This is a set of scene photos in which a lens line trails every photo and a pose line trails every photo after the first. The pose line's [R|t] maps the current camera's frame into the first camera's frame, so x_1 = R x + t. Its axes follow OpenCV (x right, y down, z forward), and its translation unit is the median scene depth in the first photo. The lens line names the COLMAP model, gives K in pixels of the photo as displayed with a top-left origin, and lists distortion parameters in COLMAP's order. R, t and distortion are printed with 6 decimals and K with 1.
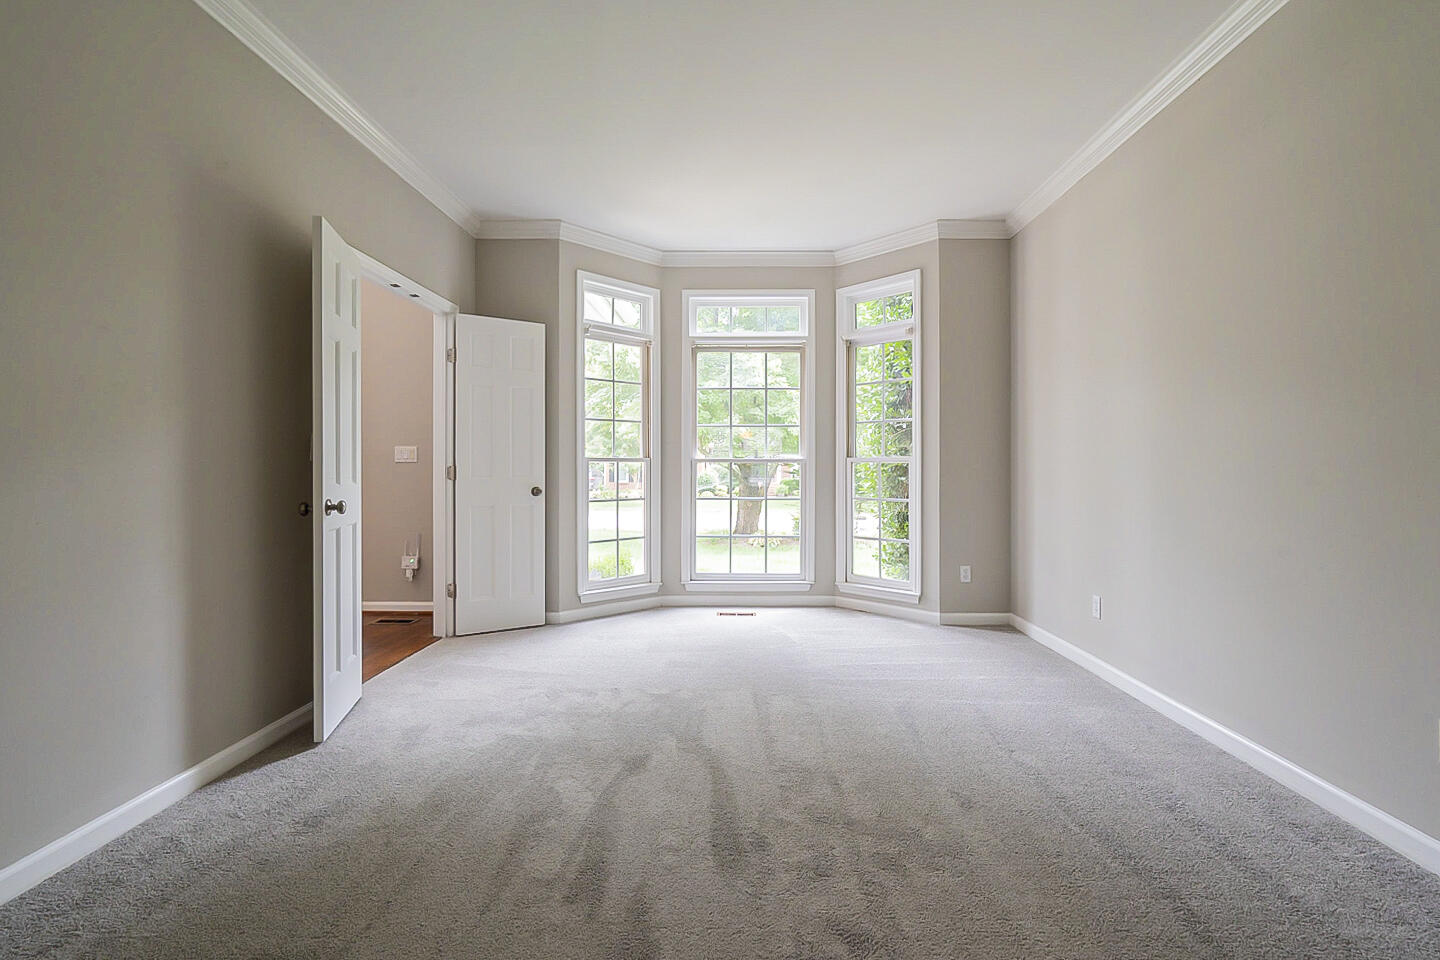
lens RADIAL K [[675.4, 0, 725.0], [0, 675.4, 480.1], [0, 0, 1]] dist [0.013348, 0.000000]
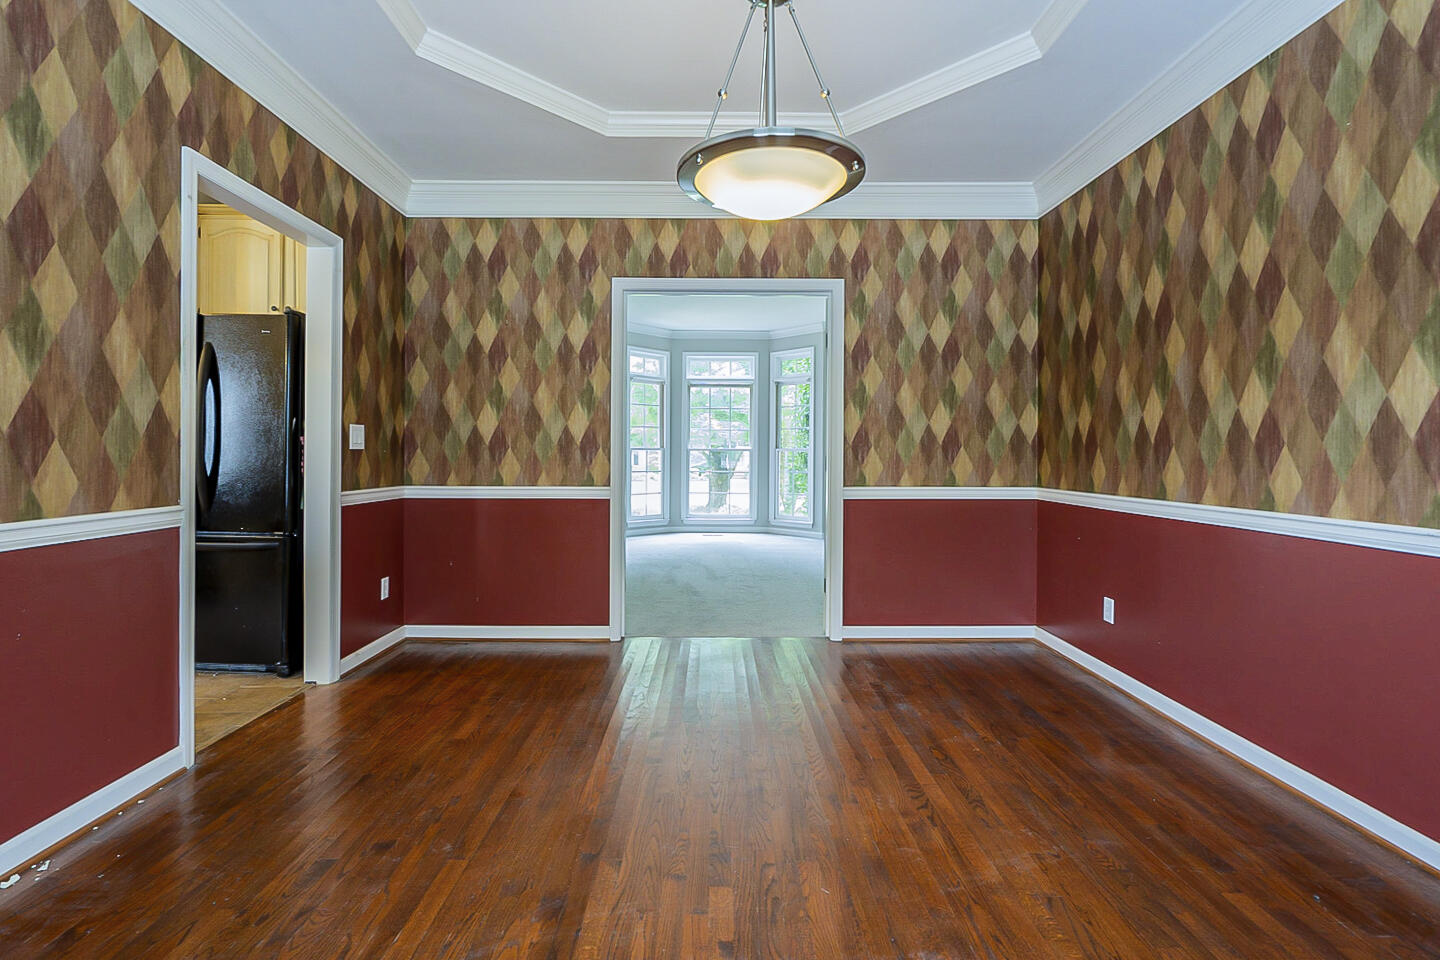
lens RADIAL K [[675.4, 0, 712.3], [0, 675.4, 466.1], [0, 0, 1]] dist [0.013348, 0.000000]
pose [[0.999669, 0.005657, 0.025098, -0.028634], [-0.005656, 0.999984, -0.000092, 0.013723], [-0.025098, -0.000050, 0.999685, -0.751313]]
